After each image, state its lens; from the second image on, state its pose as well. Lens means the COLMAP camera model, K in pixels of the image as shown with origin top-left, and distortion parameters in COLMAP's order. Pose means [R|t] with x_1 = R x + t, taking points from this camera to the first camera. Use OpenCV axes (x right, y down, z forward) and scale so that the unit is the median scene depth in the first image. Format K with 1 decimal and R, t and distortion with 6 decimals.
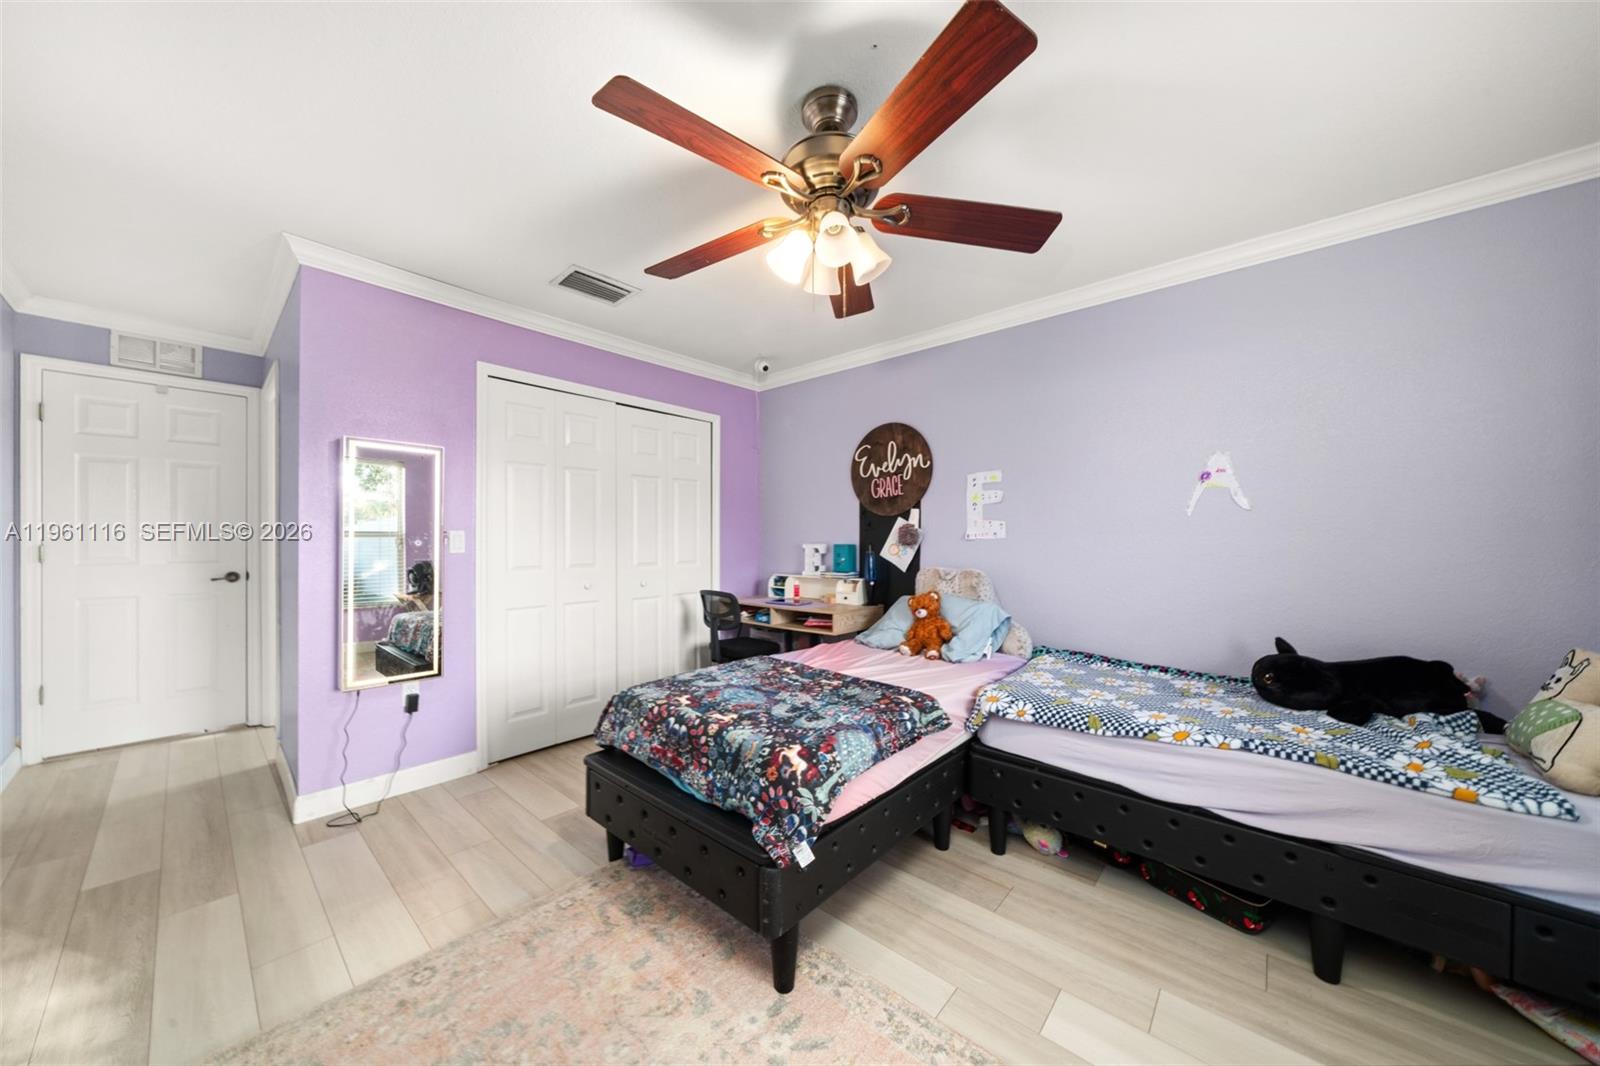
lens RADIAL K [[544.6, 0, 786.1], [0, 544.6, 540.3], [0, 0, 1]] dist [-0.006361, 0.000488]
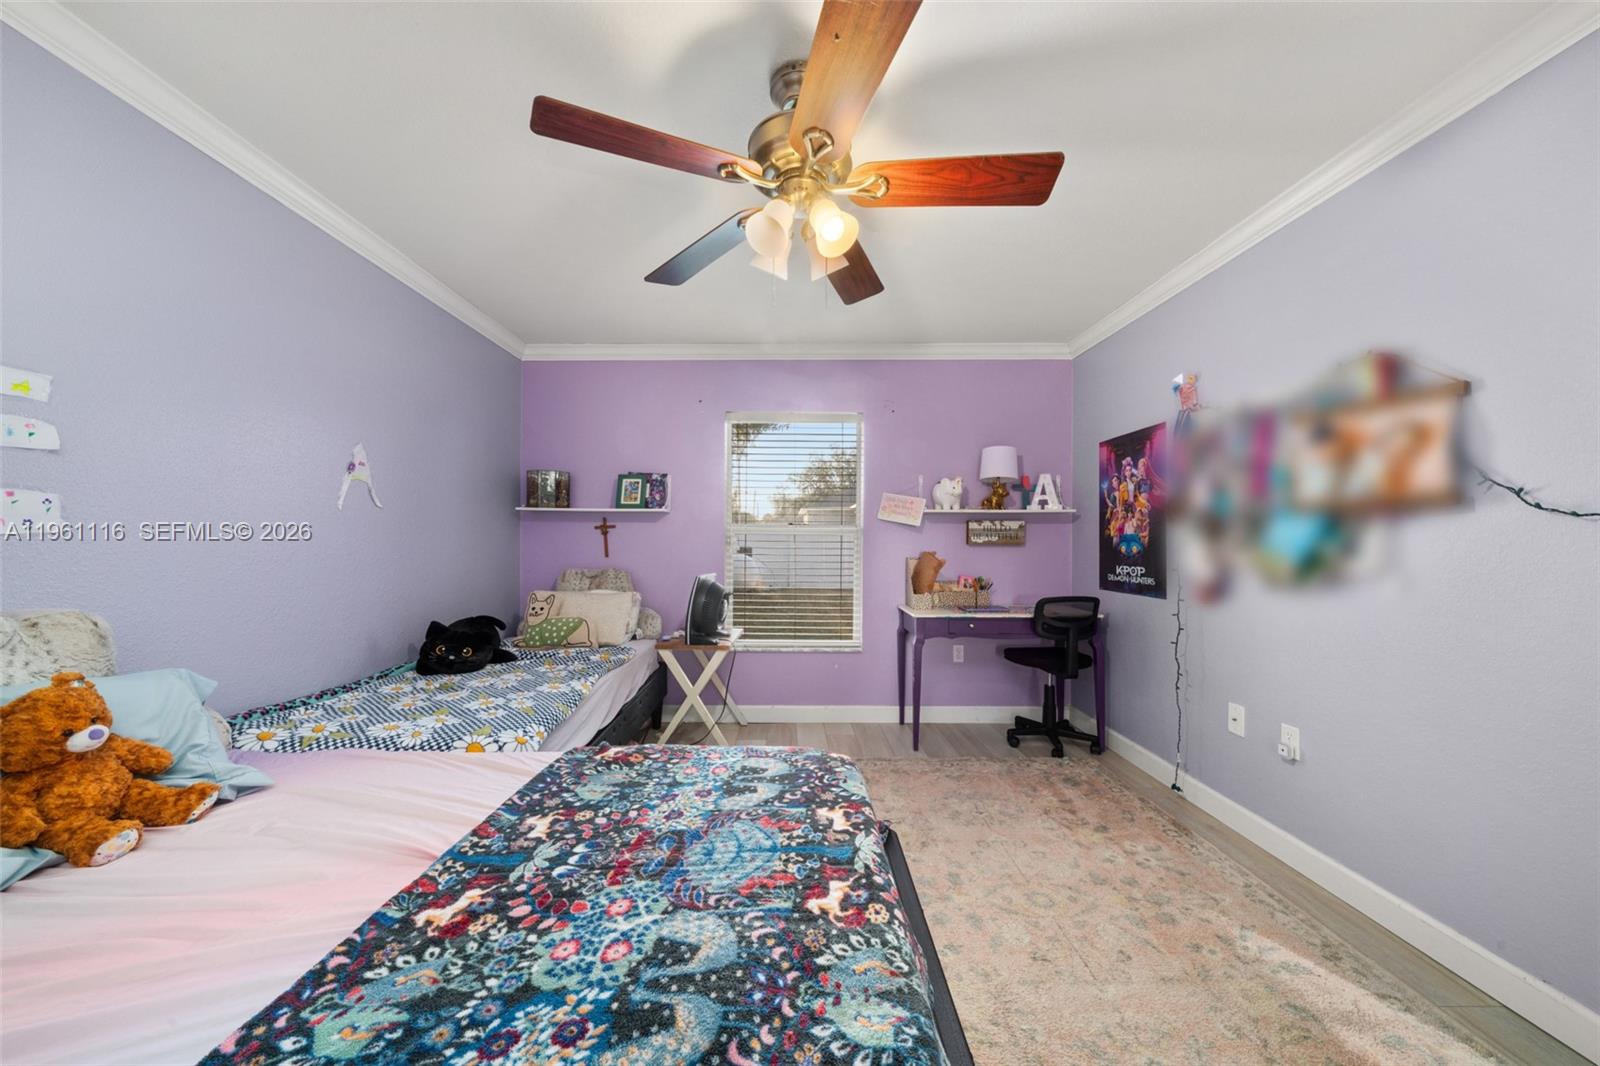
lens RADIAL K [[544.6, 0, 786.1], [0, 544.6, 540.3], [0, 0, 1]] dist [-0.006361, 0.000488]
pose [[-0.668666, -0.005604, 0.743542, -0.494034], [-0.002801, 0.999983, 0.005018, -0.001308], [-0.743558, 0.001273, -0.668671, 1.331257]]
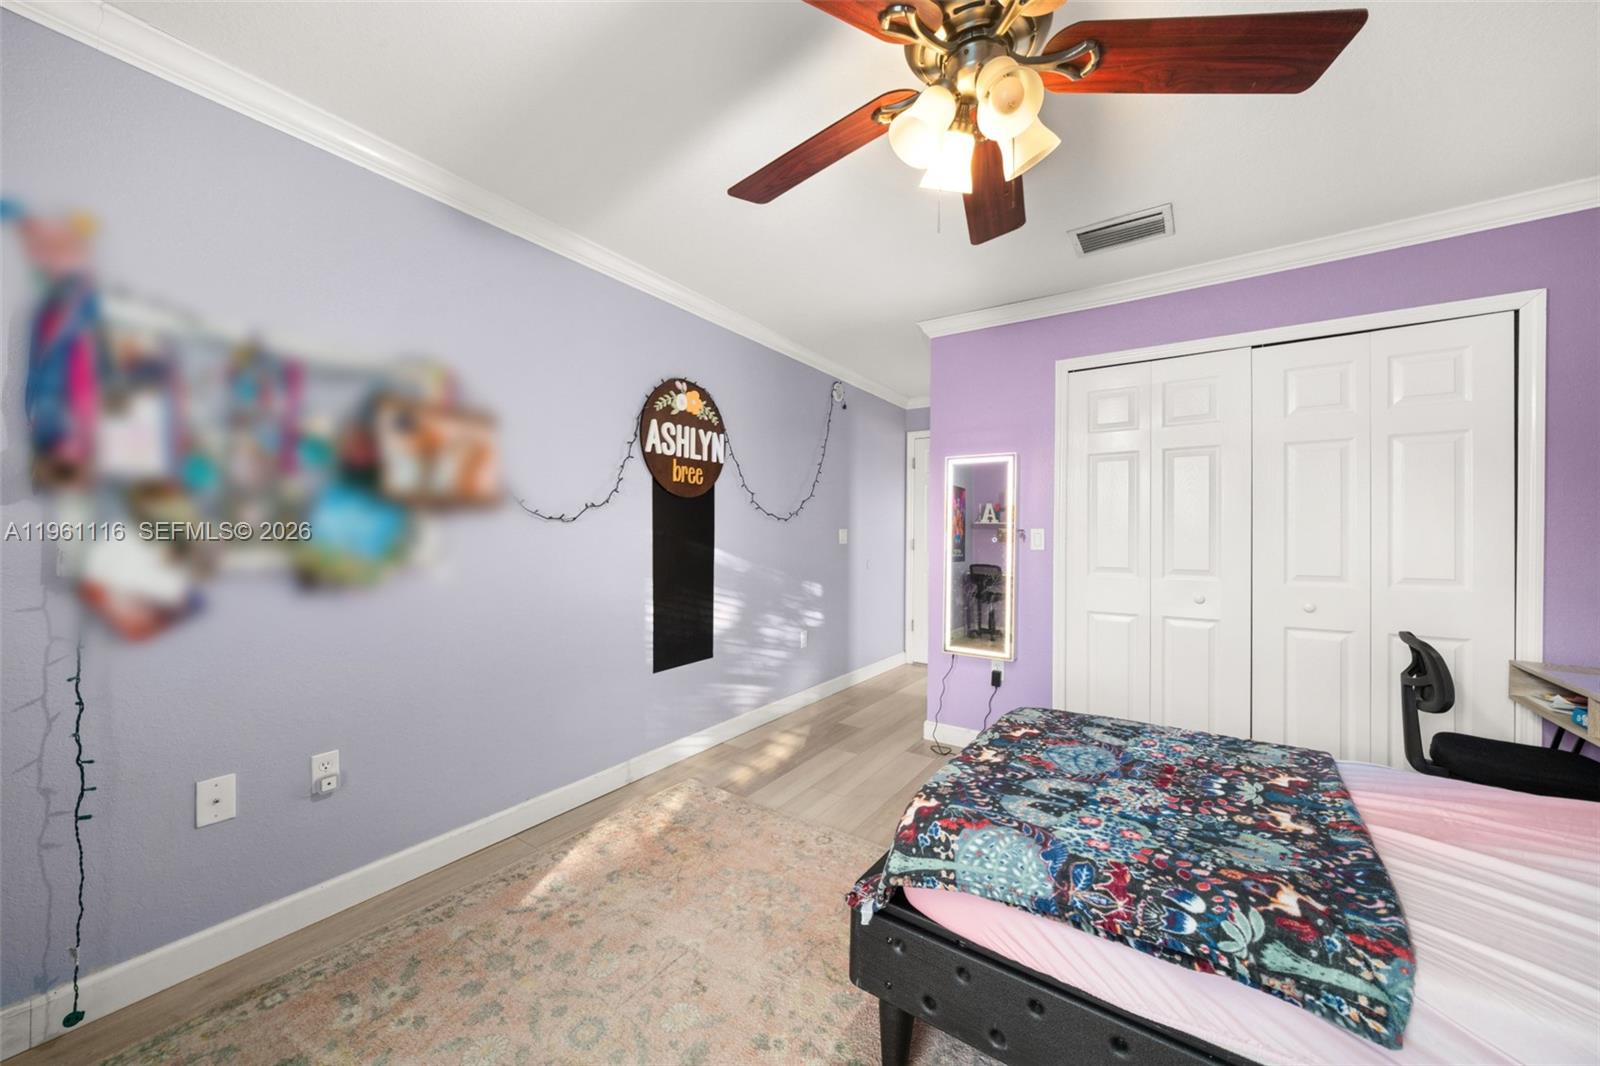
lens RADIAL K [[578.2, 0, 787.1], [0, 578.2, 535.6], [0, 0, 1]] dist [-0.002393, -0.000213]
pose [[0.123419, 0.002006, -0.992353, 0.634348], [-0.011274, 0.999936, 0.000619, 0.000810], [0.992291, 0.011112, 0.123434, 0.539239]]
